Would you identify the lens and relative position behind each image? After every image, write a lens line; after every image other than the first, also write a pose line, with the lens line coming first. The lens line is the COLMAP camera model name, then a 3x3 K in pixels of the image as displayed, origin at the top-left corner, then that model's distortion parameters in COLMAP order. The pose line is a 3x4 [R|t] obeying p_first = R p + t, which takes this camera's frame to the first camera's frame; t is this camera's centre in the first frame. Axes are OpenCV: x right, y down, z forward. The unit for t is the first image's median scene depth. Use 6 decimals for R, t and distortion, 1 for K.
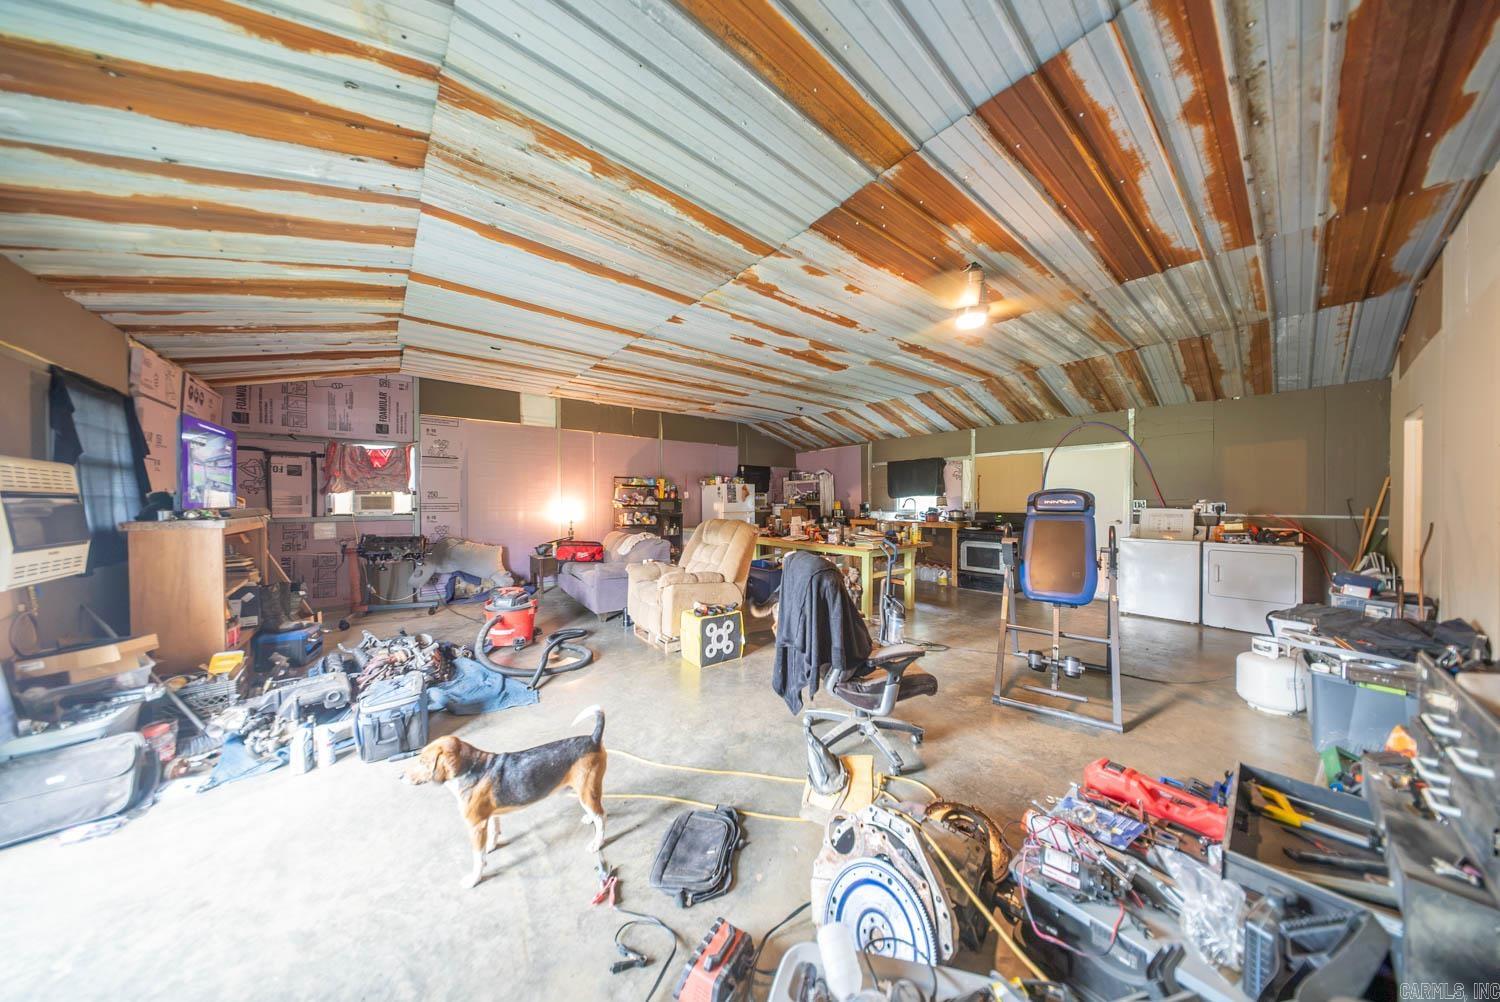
lens RADIAL K [[441.6, 0, 749.8], [0, 441.6, 503.5], [0, 0, 1]] dist [0.005252, -0.002541]
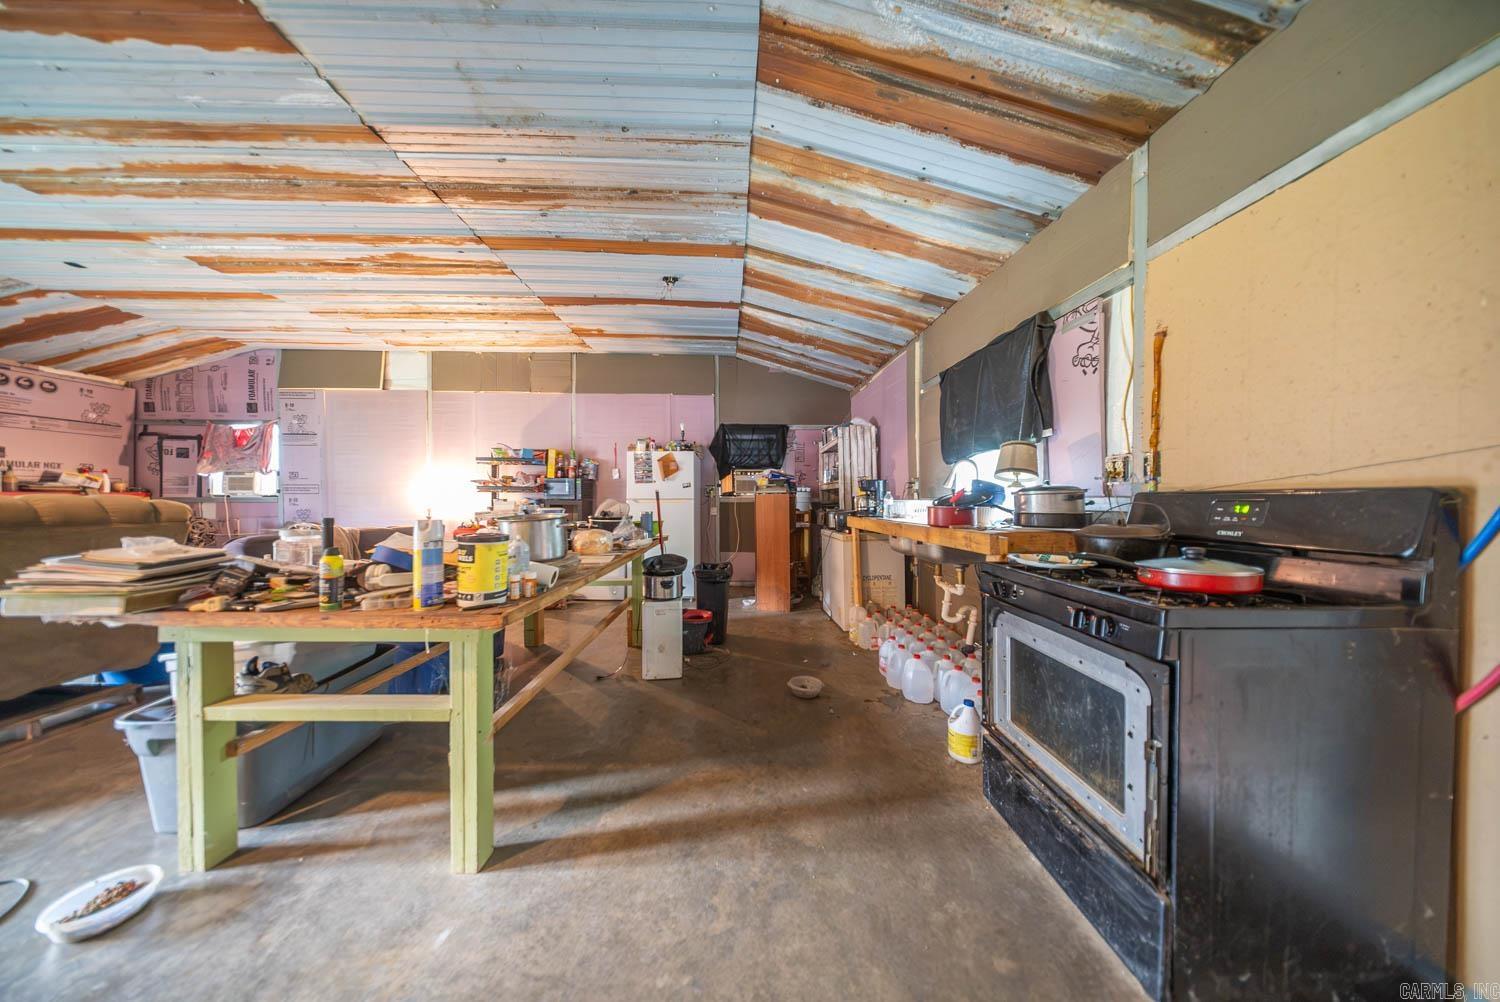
lens RADIAL K [[441.6, 0, 749.8], [0, 441.6, 503.5], [0, 0, 1]] dist [0.005252, -0.002541]
pose [[0.797833, 0.005819, -0.602850, 0.634457], [-0.004394, 0.999983, 0.003836, 0.033333], [0.602862, -0.000412, 0.797845, 0.896018]]
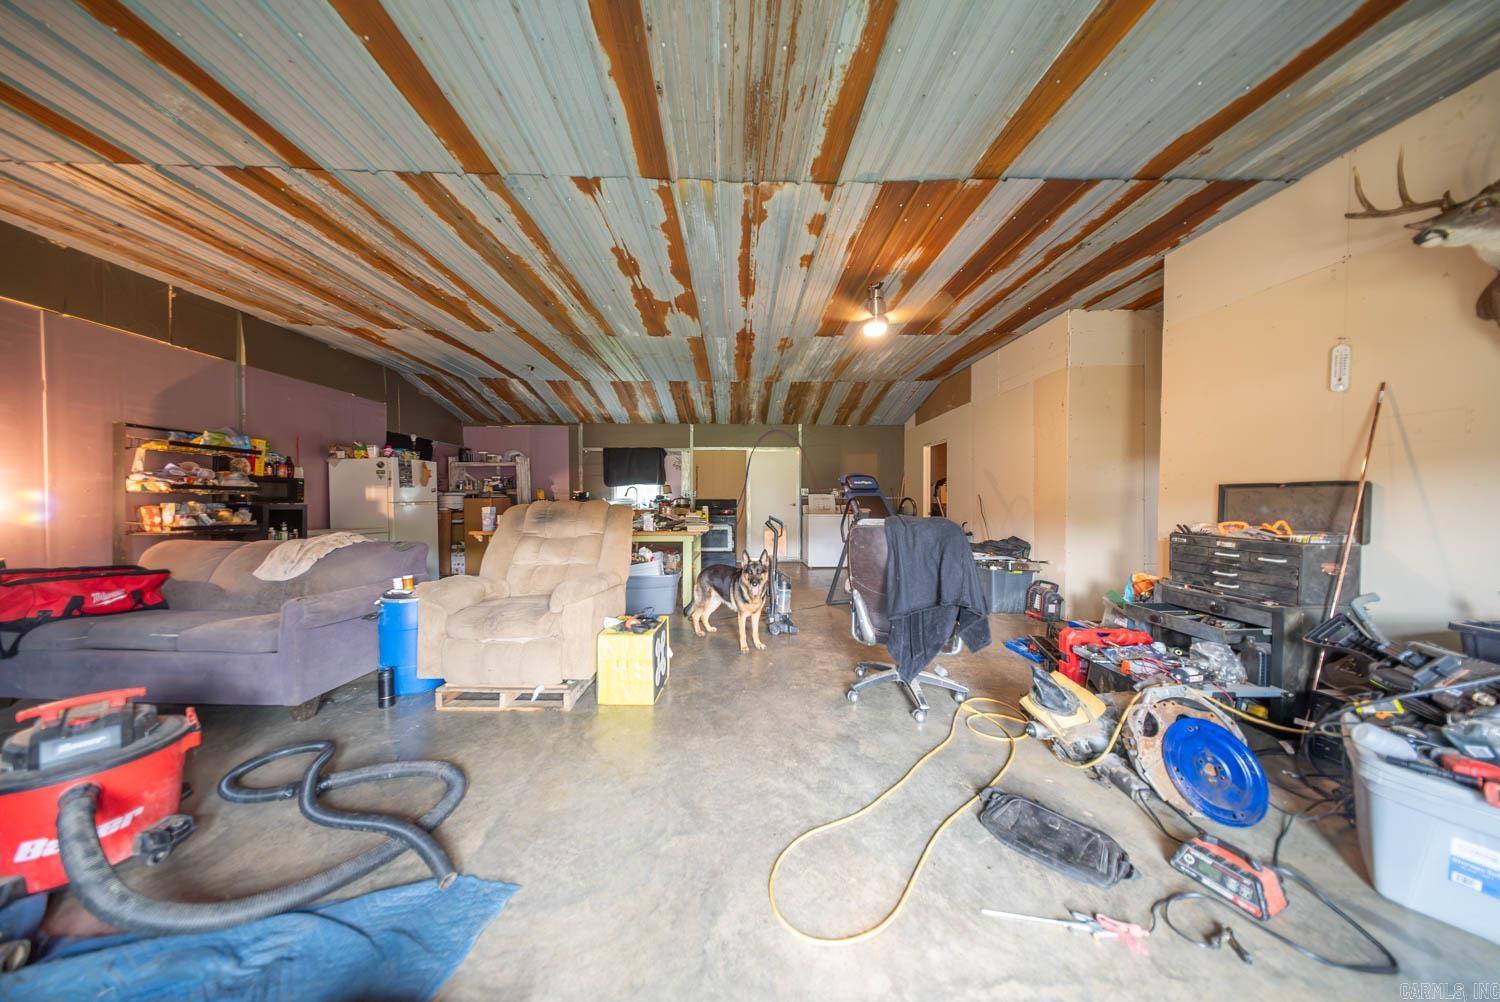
lens RADIAL K [[440.8, 0, 750.0], [0, 440.8, 501.0], [0, 0, 1]] dist [0.010233, -0.003734]
pose [[0.607645, -0.004008, 0.794199, -0.366949], [0.007693, 0.999970, -0.000839, 0.033137], [-0.794172, 0.006619, 0.607658, 0.287720]]
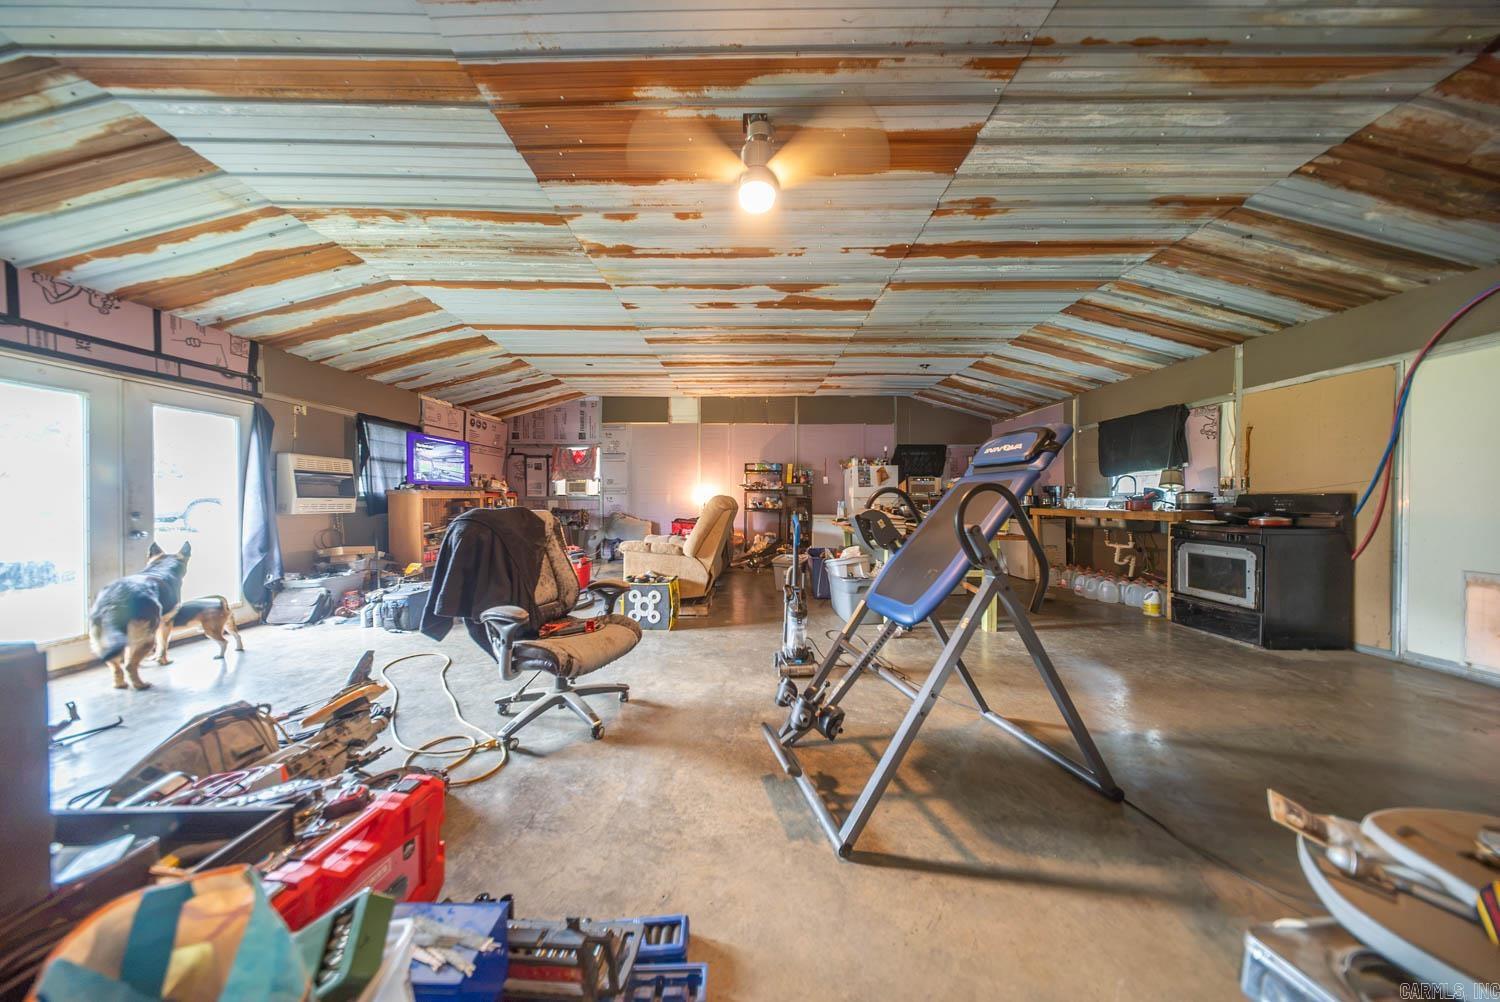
lens RADIAL K [[446.1, 0, 750.0], [0, 446.1, 501.0], [0, 0, 1]] dist [-0.000042, -0.000117]
pose [[0.773067, 0.002831, -0.634318, 0.508778], [-0.004637, 0.999989, -0.001188, 0.041275], [0.634308, 0.003860, 0.773071, 0.235797]]
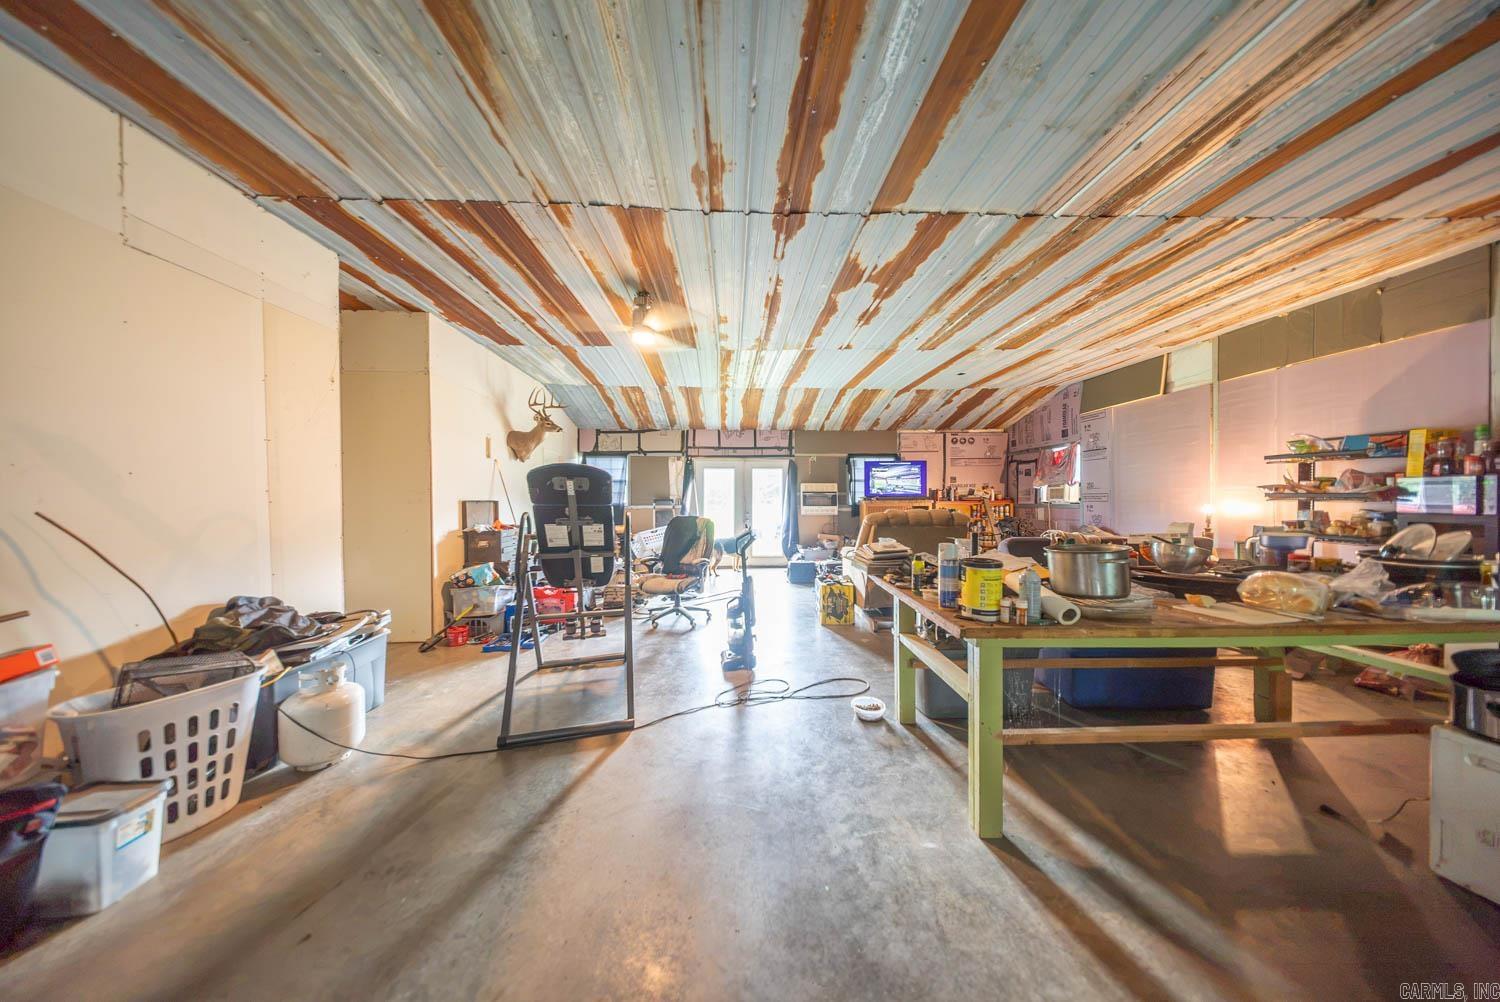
lens RADIAL K [[440.3, 0, 744.3], [0, 440.3, 503.7], [0, 0, 1]] dist [0.006196, -0.002858]
pose [[-0.601778, 0.009478, -0.798607, 0.694750], [-0.001510, 0.999914, 0.013005, 0.012247], [0.798662, 0.009032, -0.601712, 1.043359]]
